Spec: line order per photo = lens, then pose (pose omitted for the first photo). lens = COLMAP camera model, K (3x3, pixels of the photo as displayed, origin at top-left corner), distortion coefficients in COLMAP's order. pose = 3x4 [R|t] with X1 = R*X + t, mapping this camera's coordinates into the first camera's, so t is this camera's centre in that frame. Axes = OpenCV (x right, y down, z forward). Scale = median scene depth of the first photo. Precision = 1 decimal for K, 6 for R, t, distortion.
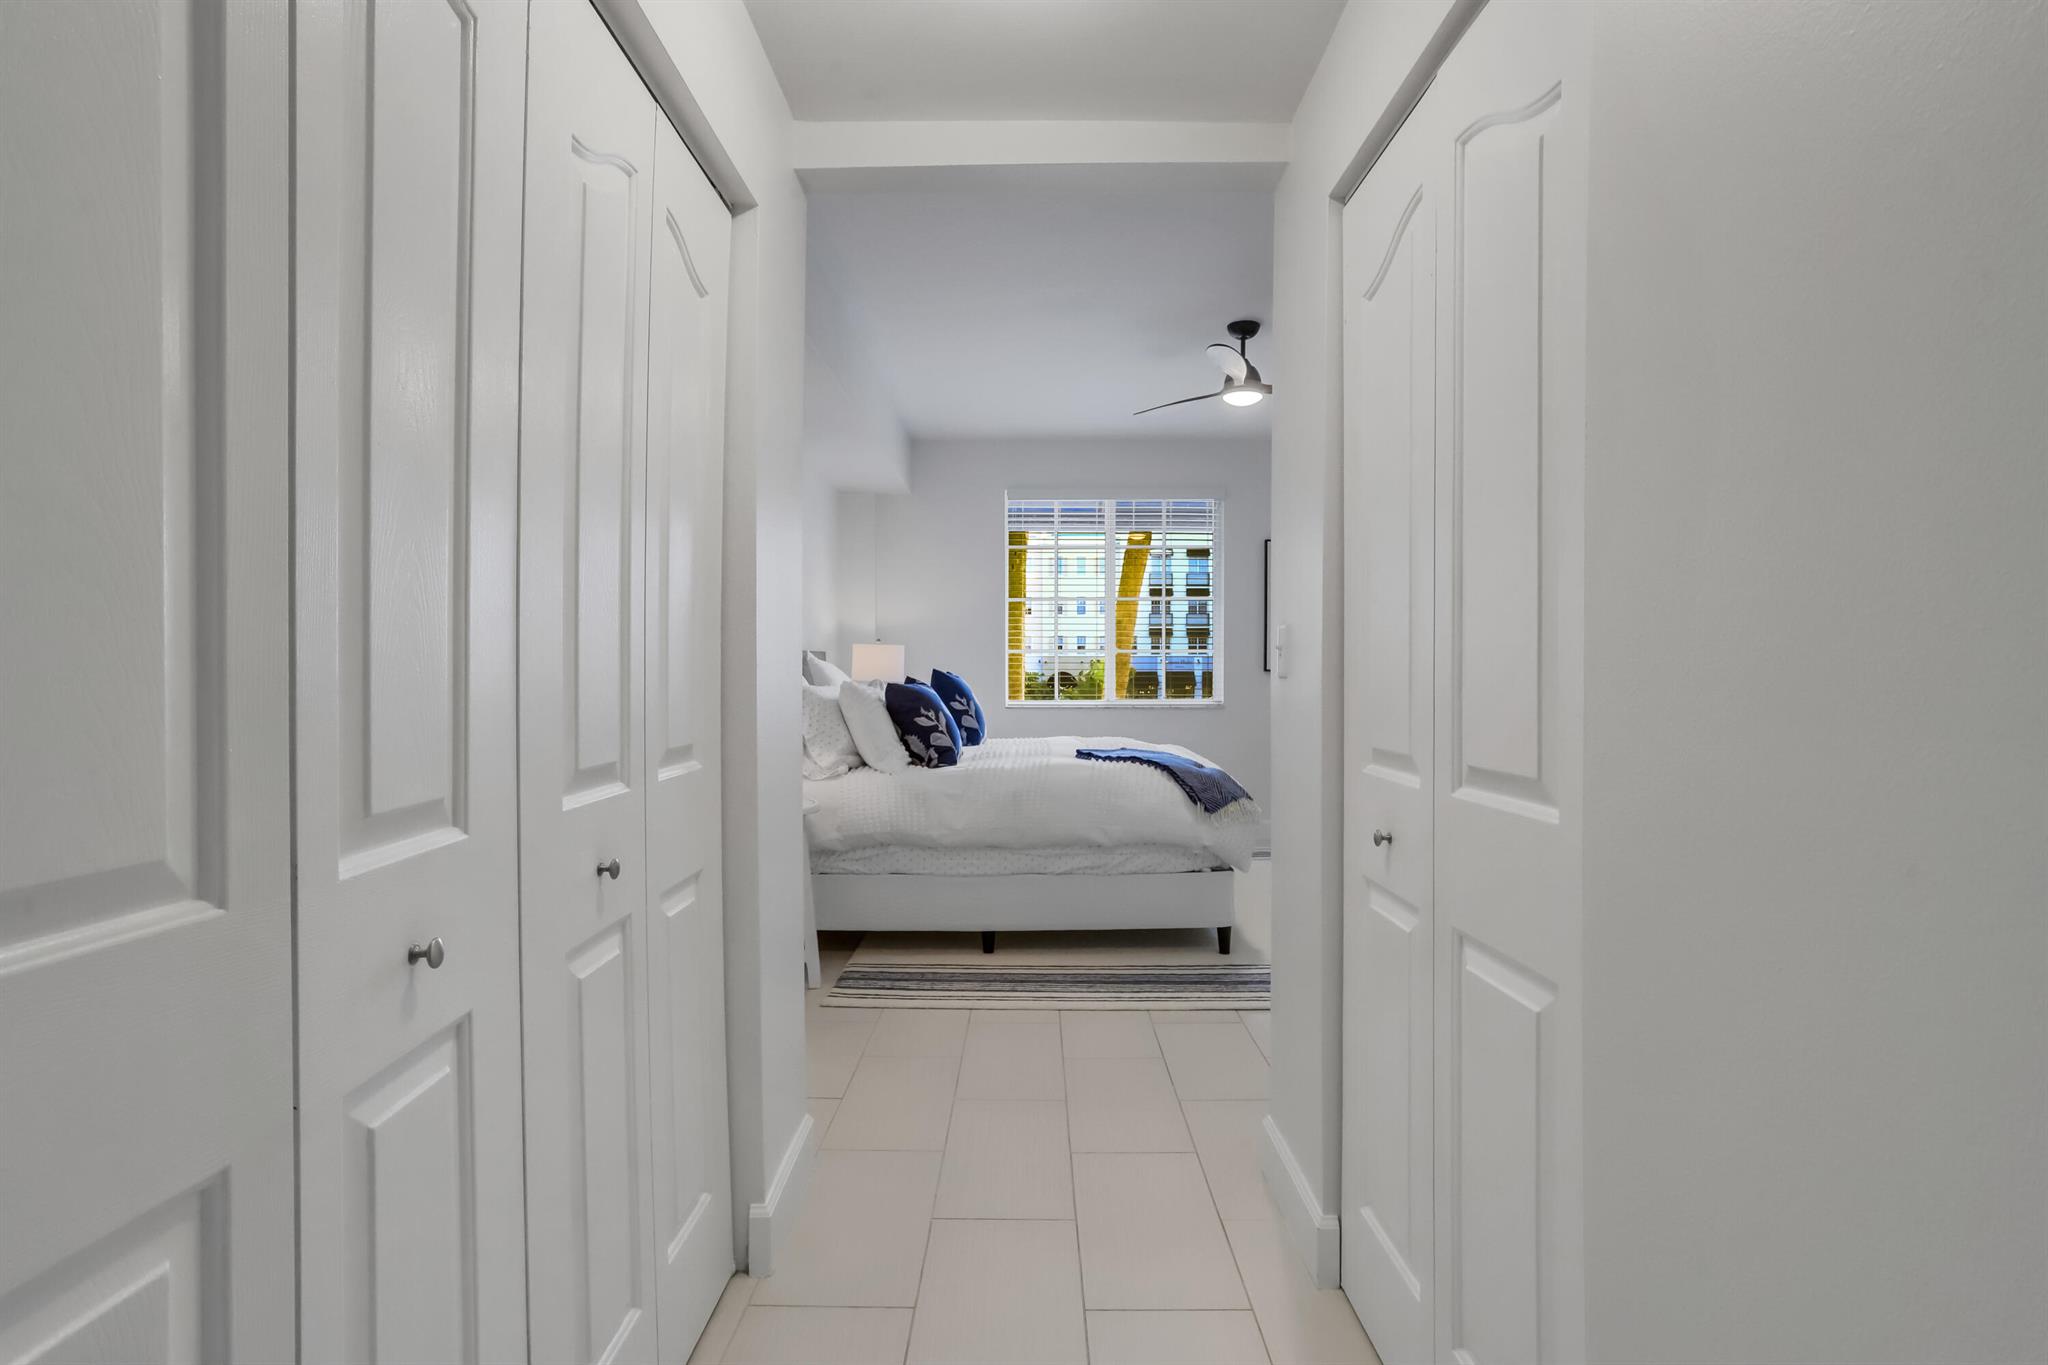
lens RADIAL K [[998.9, 0, 1031.0], [0, 998.9, 677.7], [0, 0, 1]] dist [-0.032983, 0.009749]
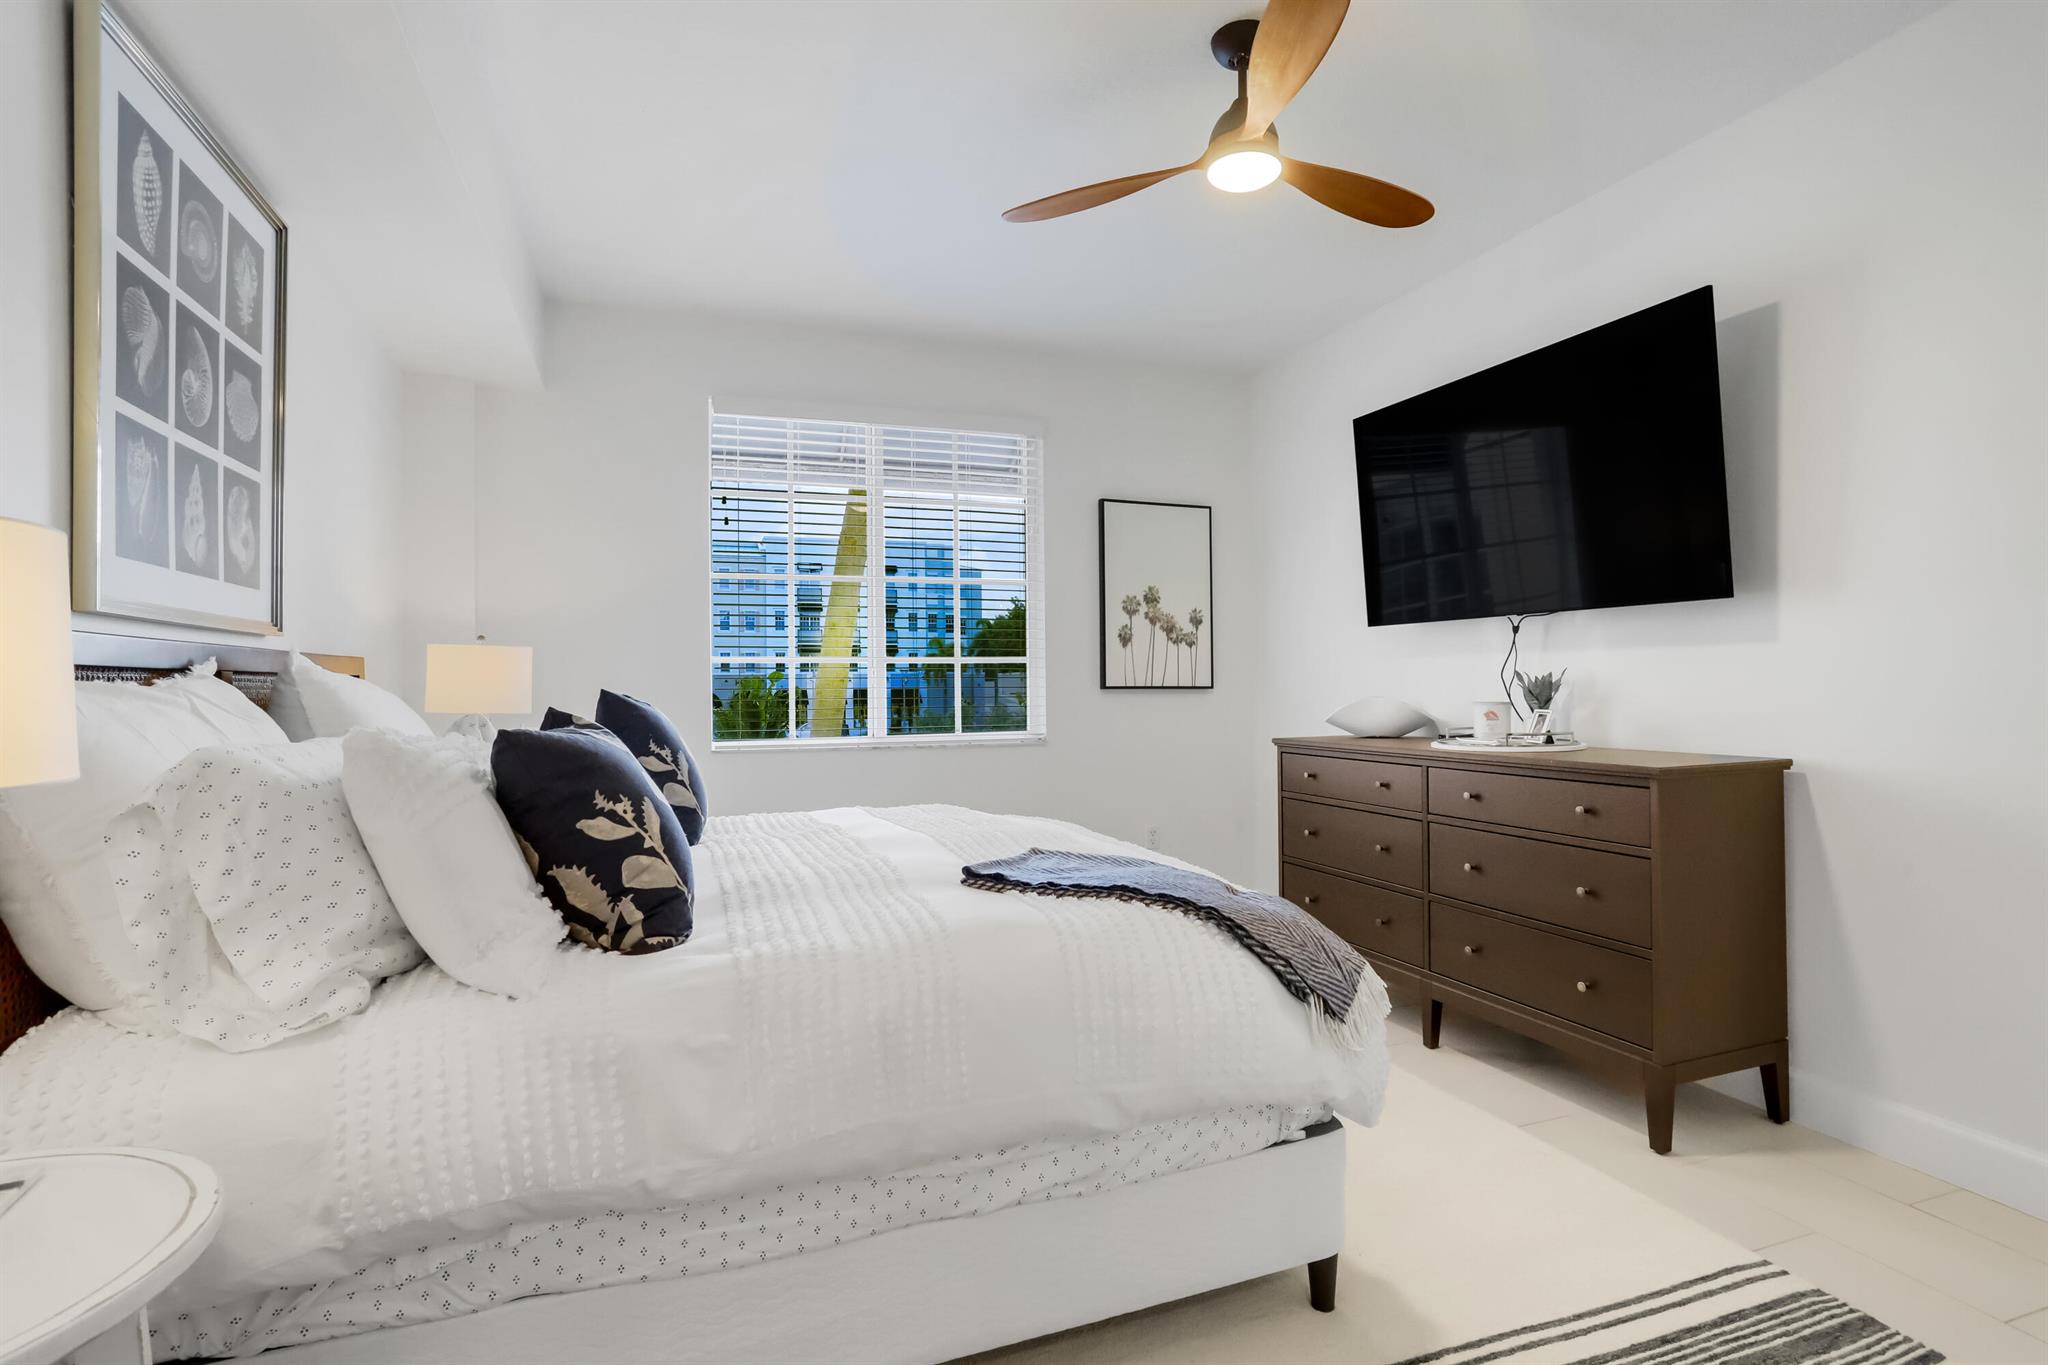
lens RADIAL K [[994.0, 0, 1012.2], [0, 994.0, 679.6], [0, 0, 1]] dist [-0.016486, 0.000991]
pose [[0.943522, -0.006555, 0.331245, -0.084885], [0.012005, 0.999824, -0.014410, -0.006057], [-0.331092, 0.017573, 0.943435, 0.588021]]
